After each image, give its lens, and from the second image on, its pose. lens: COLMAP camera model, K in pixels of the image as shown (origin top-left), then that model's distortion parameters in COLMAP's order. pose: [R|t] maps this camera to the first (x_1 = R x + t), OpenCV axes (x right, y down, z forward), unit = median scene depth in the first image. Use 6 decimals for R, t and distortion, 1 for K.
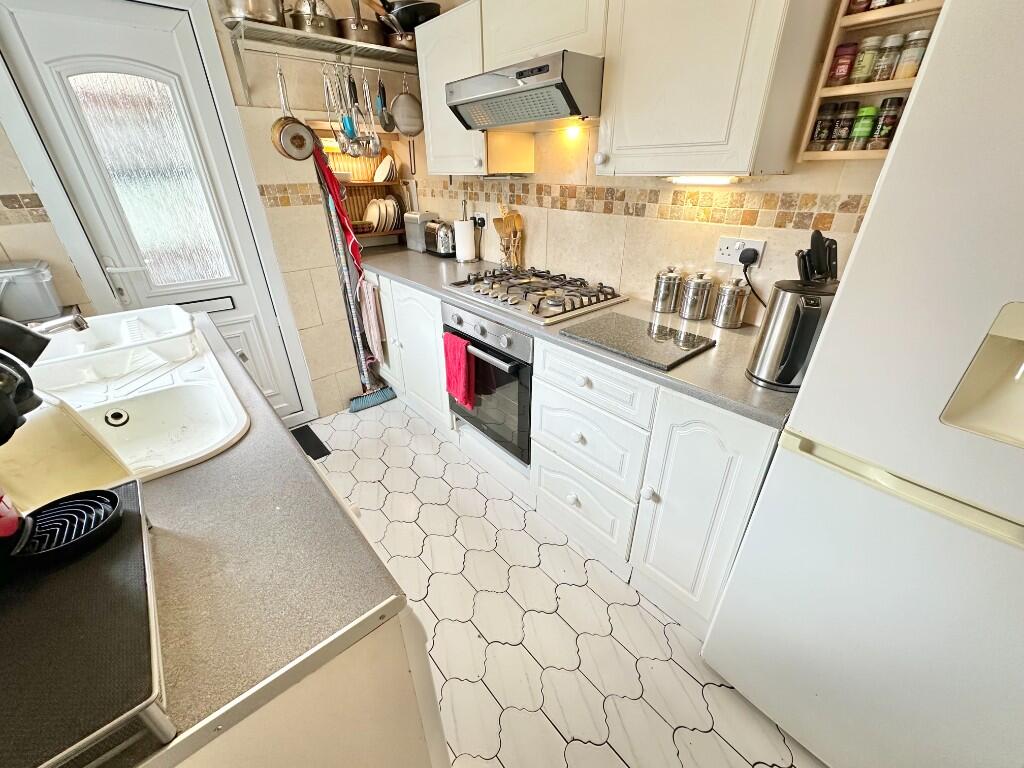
lens RADIAL K [[409.4, 0, 512.2], [0, 409.4, 386.0], [0, 0, 1]] dist [-0.003139, 0.000011]
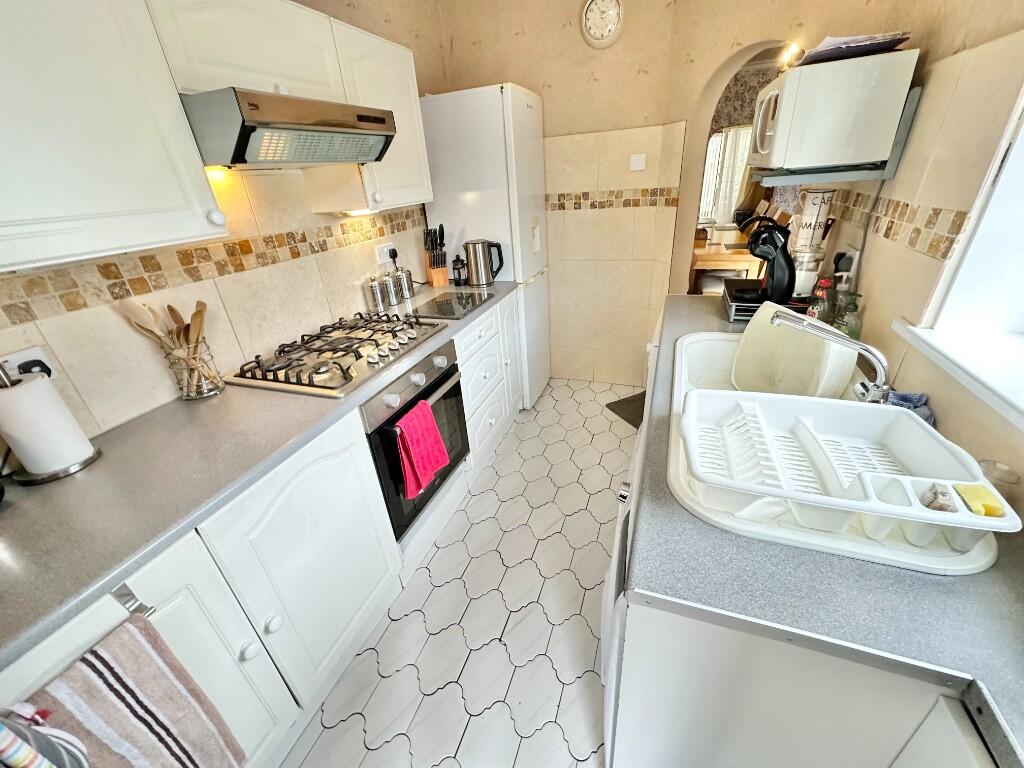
lens RADIAL K [[409.4, 0, 511.4], [0, 409.4, 383.8], [0, 0, 1]] dist [-0.003139, 0.000011]
pose [[-0.476863, -0.354349, 0.804387, -0.886763], [0.484580, 0.657525, 0.576926, -0.546848], [-0.733338, 0.664904, -0.141839, 0.983391]]
